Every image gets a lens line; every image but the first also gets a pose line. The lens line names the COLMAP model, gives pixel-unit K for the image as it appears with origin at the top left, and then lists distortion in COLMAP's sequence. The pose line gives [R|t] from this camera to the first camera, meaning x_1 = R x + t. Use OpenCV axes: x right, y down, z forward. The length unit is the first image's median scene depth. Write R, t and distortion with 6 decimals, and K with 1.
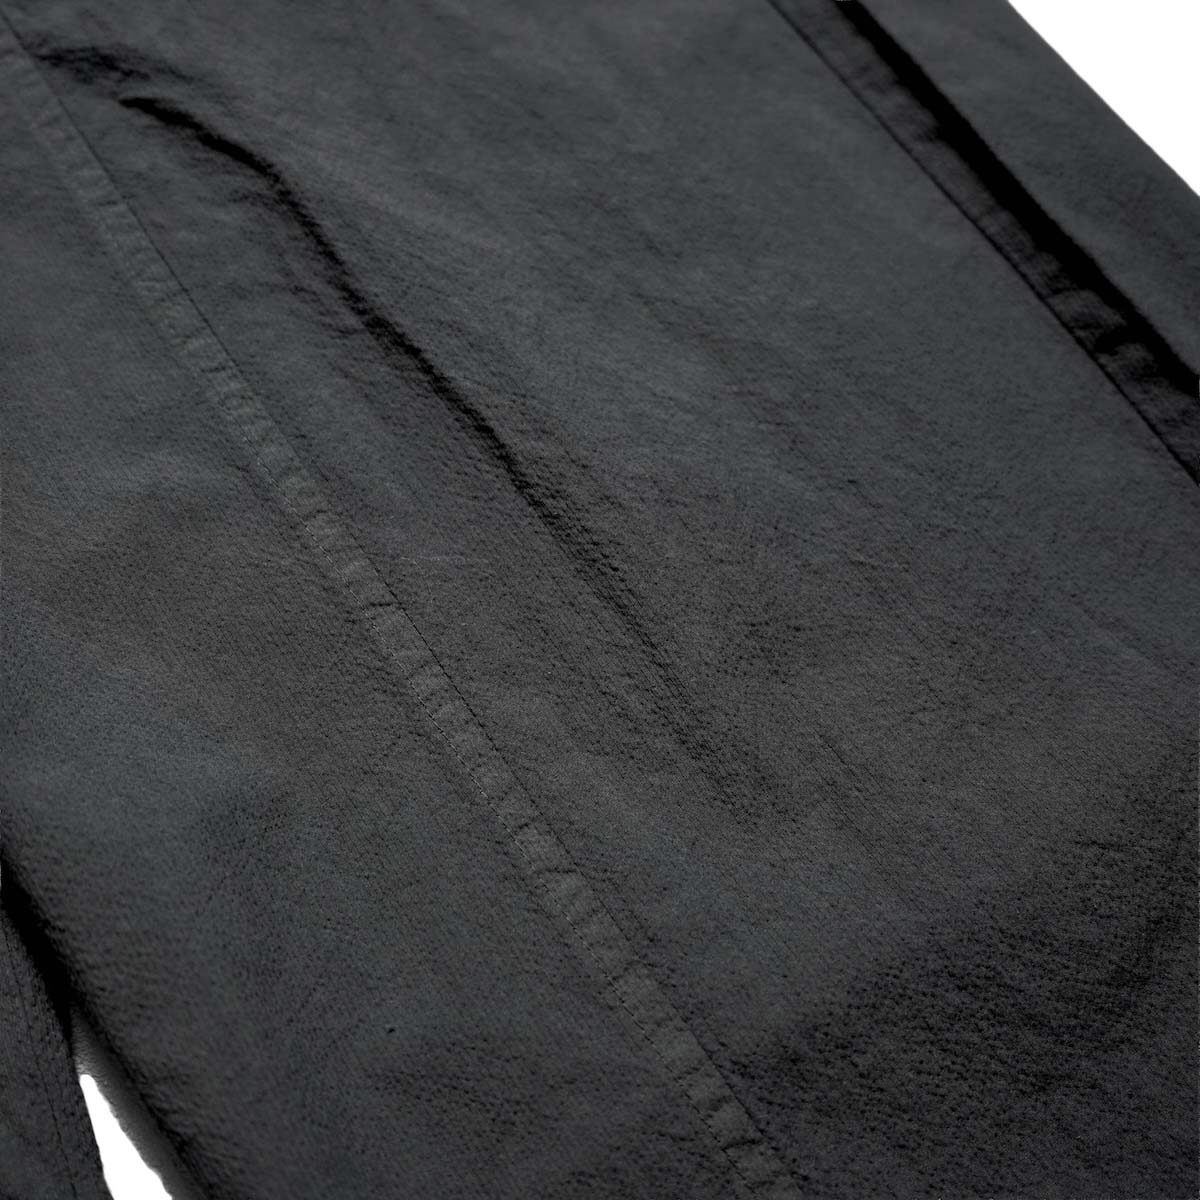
lens RADIAL K [[1310.5, 0, 598.4], [0, 1310.5, 595.6], [0, 0, 1]] dist [-0.014491, -0.009726]
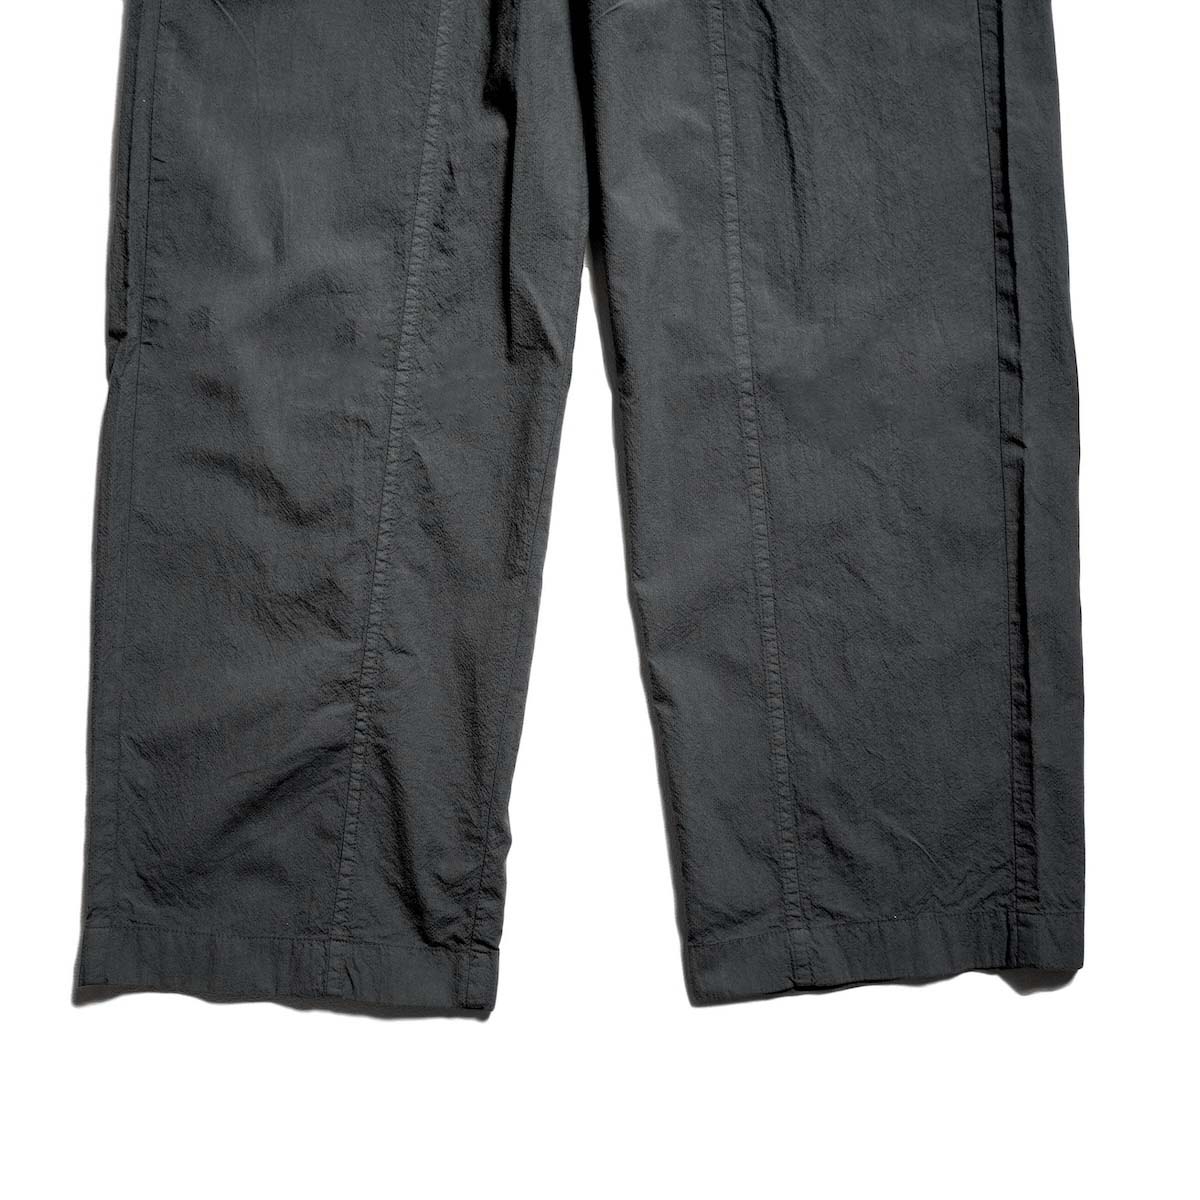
lens RADIAL K [[1310.5, 0, 598.4], [0, 1310.5, 595.6], [0, 0, 1]] dist [-0.014491, -0.009726]
pose [[0.865058, 0.501554, -0.010889, 0.061993], [-0.464291, 0.808632, 0.361314, -0.184235], [0.190023, -0.307502, 0.932381, -2.070927]]
